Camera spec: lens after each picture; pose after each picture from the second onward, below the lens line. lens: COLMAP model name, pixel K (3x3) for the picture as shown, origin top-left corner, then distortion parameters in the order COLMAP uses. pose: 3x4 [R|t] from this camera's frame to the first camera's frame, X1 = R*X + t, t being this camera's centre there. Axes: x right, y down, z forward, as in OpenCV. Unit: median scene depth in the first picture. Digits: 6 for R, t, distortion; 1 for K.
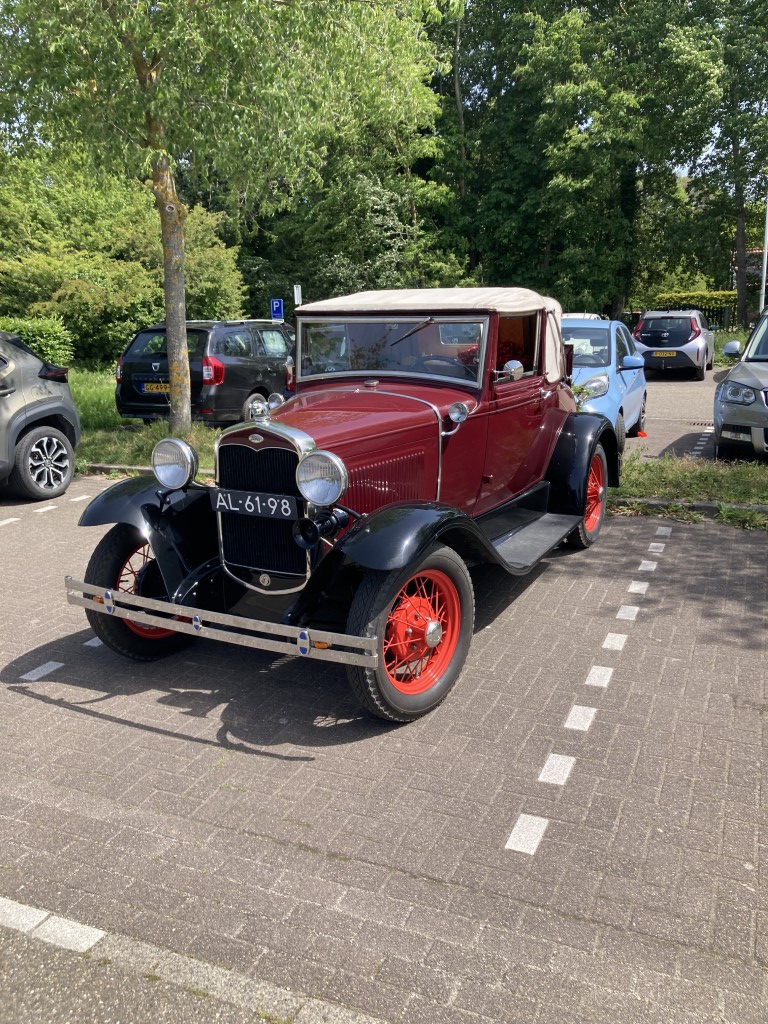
lens RADIAL K [[837.5, 0, 384.8], [0, 837.5, 511.8], [0, 0, 1]] dist [0.002053, -0.004232]
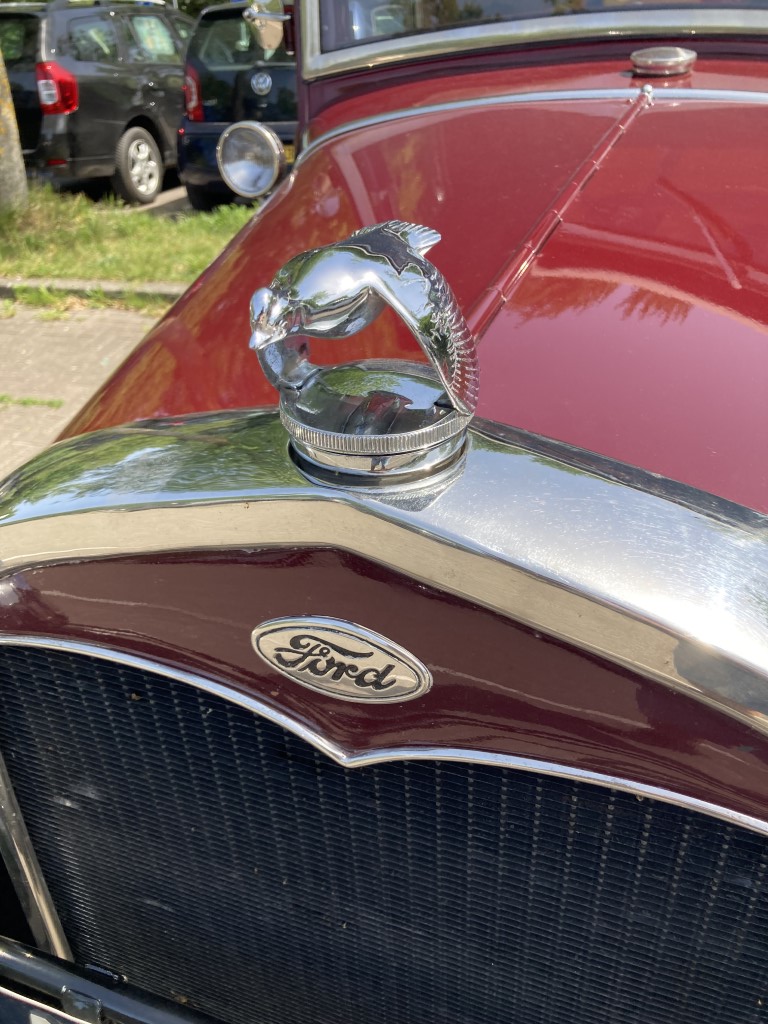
lens RADIAL K [[837.5, 0, 383.1], [0, 837.5, 512.7], [0, 0, 1]] dist [0.002053, -0.004232]
pose [[0.992488, -0.077802, 0.094416, -0.054430], [0.047740, 0.956848, 0.286639, -0.039382], [-0.112643, -0.279979, 0.953375, 0.320084]]
